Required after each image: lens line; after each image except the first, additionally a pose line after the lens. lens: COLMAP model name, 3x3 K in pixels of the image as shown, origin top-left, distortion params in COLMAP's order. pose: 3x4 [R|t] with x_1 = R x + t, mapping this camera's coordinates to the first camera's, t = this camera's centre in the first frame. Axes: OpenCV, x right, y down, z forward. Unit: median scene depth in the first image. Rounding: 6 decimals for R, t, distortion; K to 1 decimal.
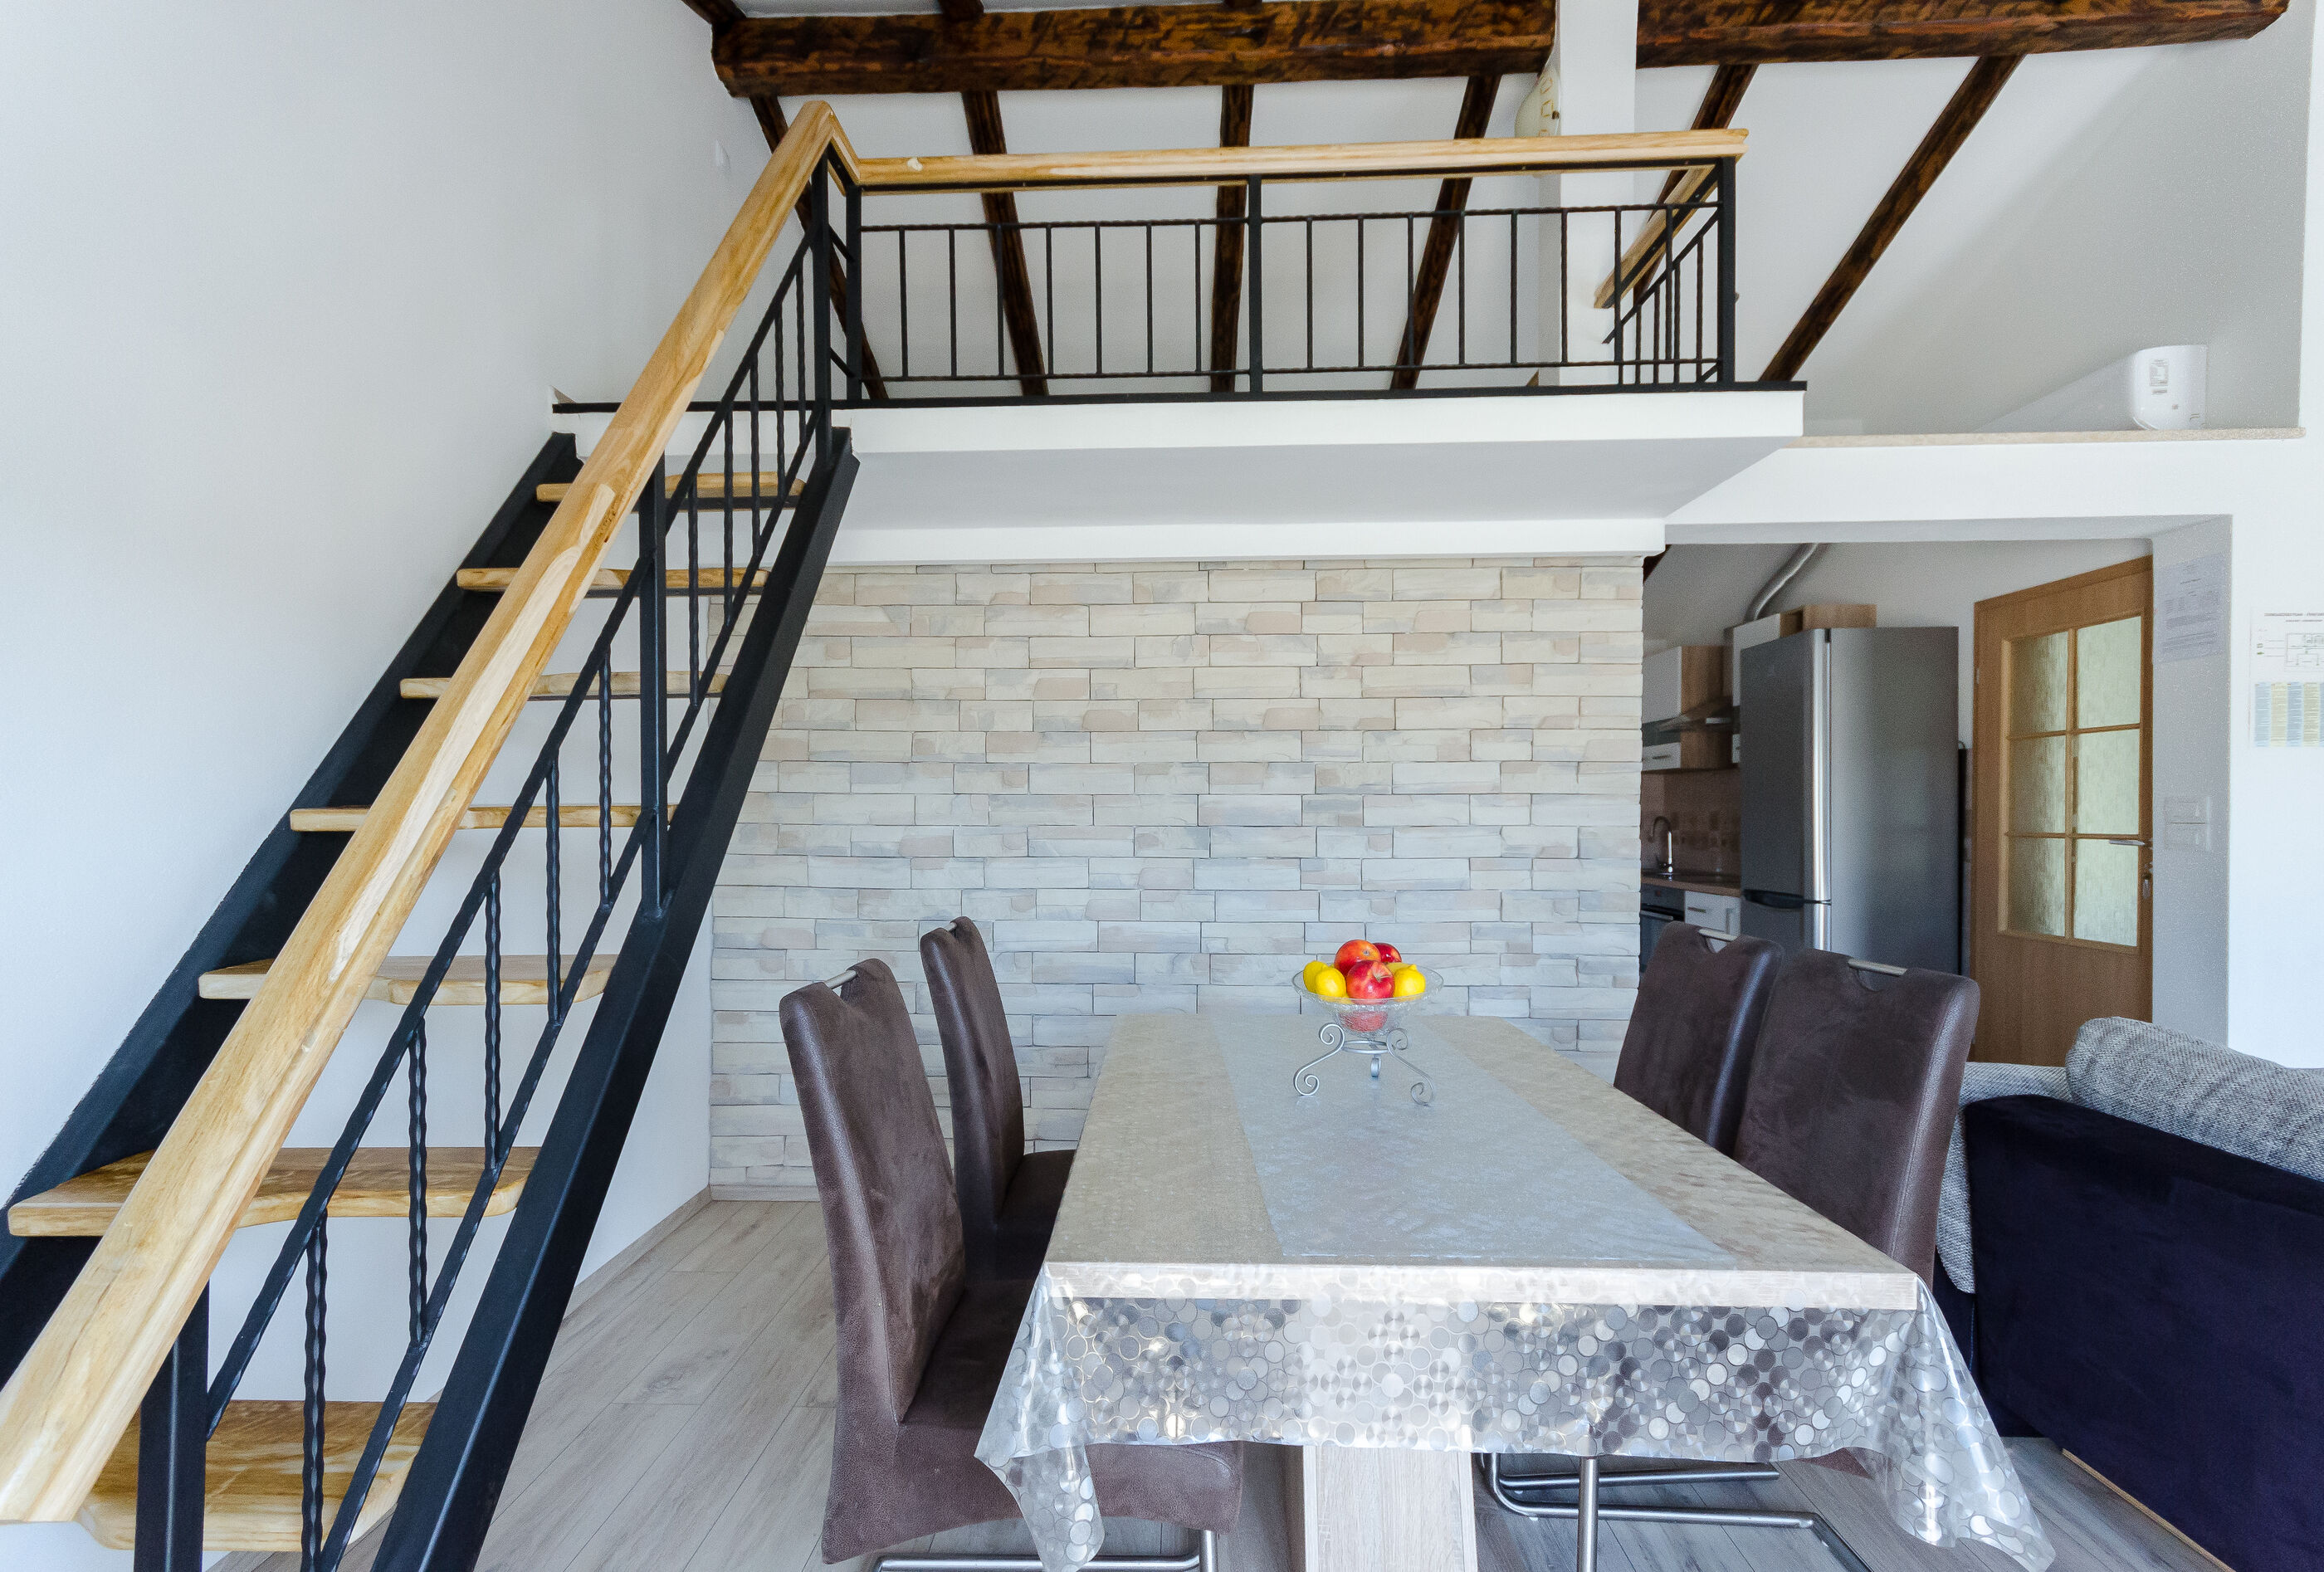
lens RADIAL K [[1044.5, 0, 1152.5], [0, 1044.5, 827.8], [0, 0, 1]] dist [0.007093, 0.000502]
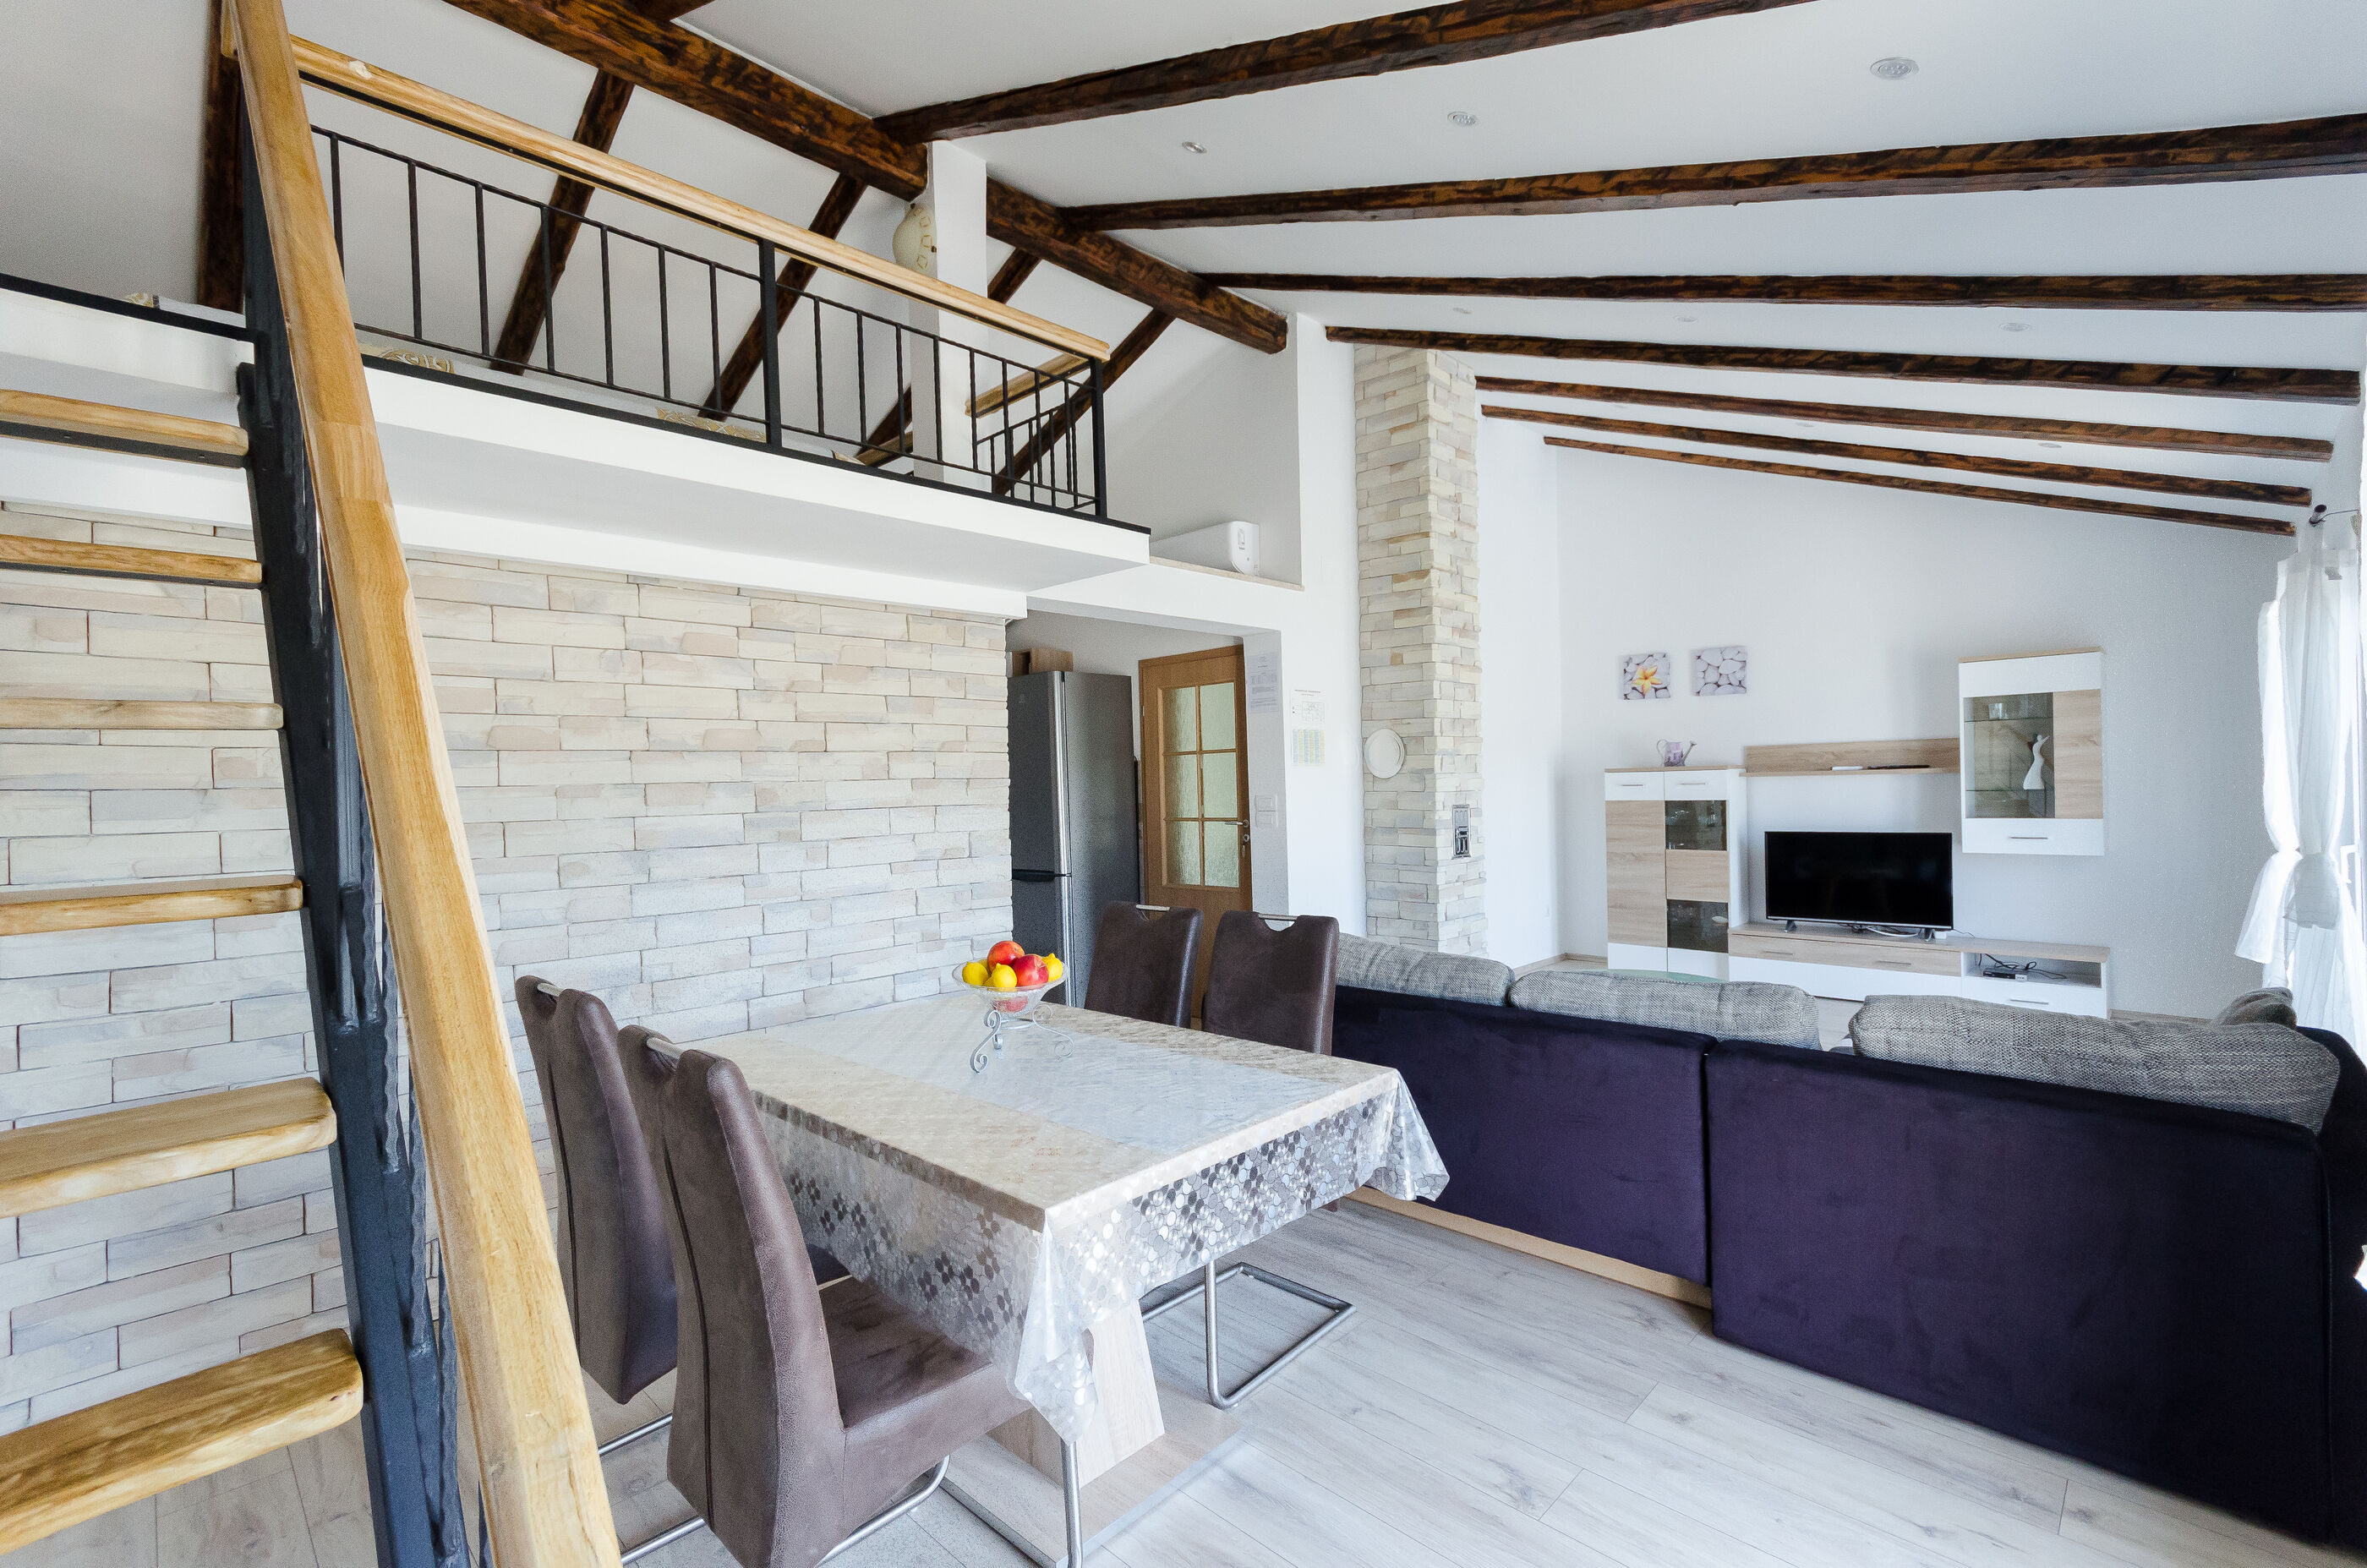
lens RADIAL K [[1027.7, 0, 1193.8], [0, 1027.7, 796.2], [0, 0, 1]] dist [0.002474, 0.000418]
pose [[0.667113, -0.024416, 0.744556, -0.316606], [0.035868, 0.999356, 0.000634, -0.033705], [-0.744092, 0.026283, 0.667559, -0.005907]]
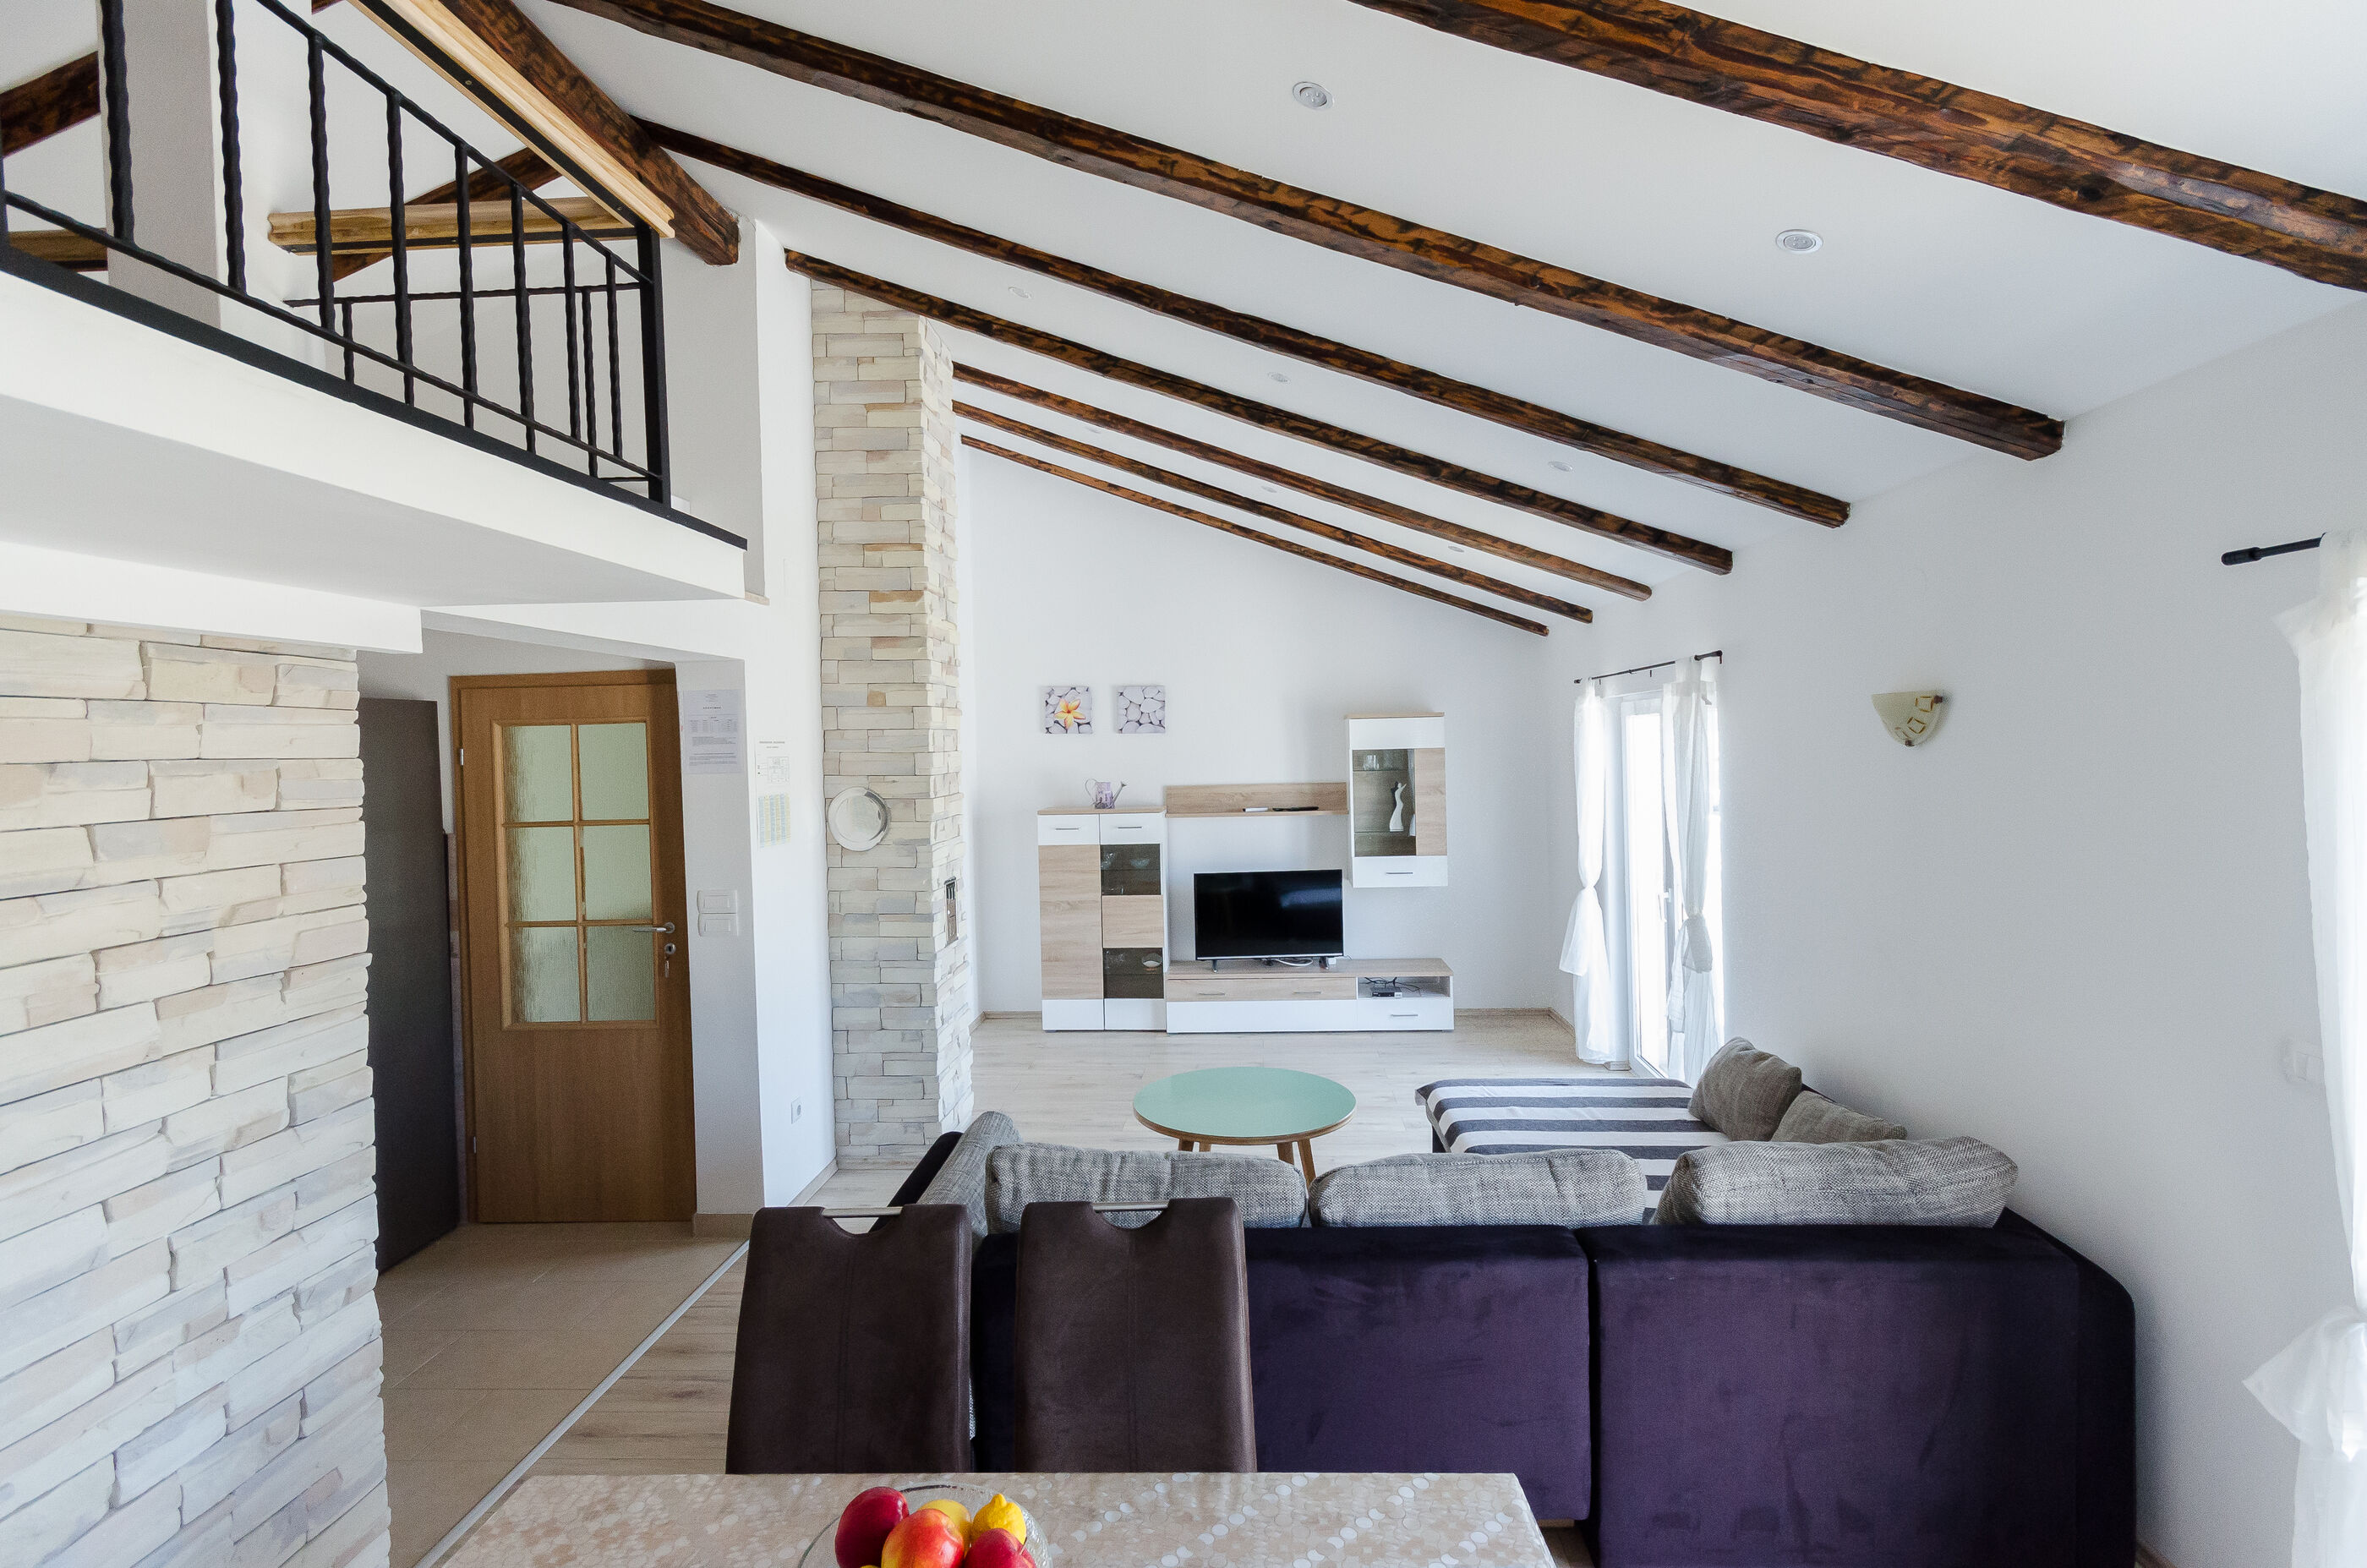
lens RADIAL K [[1085.3, 0, 1193.0], [0, 1085.3, 762.7], [0, 0, 1]] dist [0.003806, 0.000291]
pose [[0.019040, -0.016547, 0.999682, -0.218847], [0.039305, 0.999103, 0.015789, -0.173631], [-0.999046, 0.038992, 0.019673, 0.449177]]
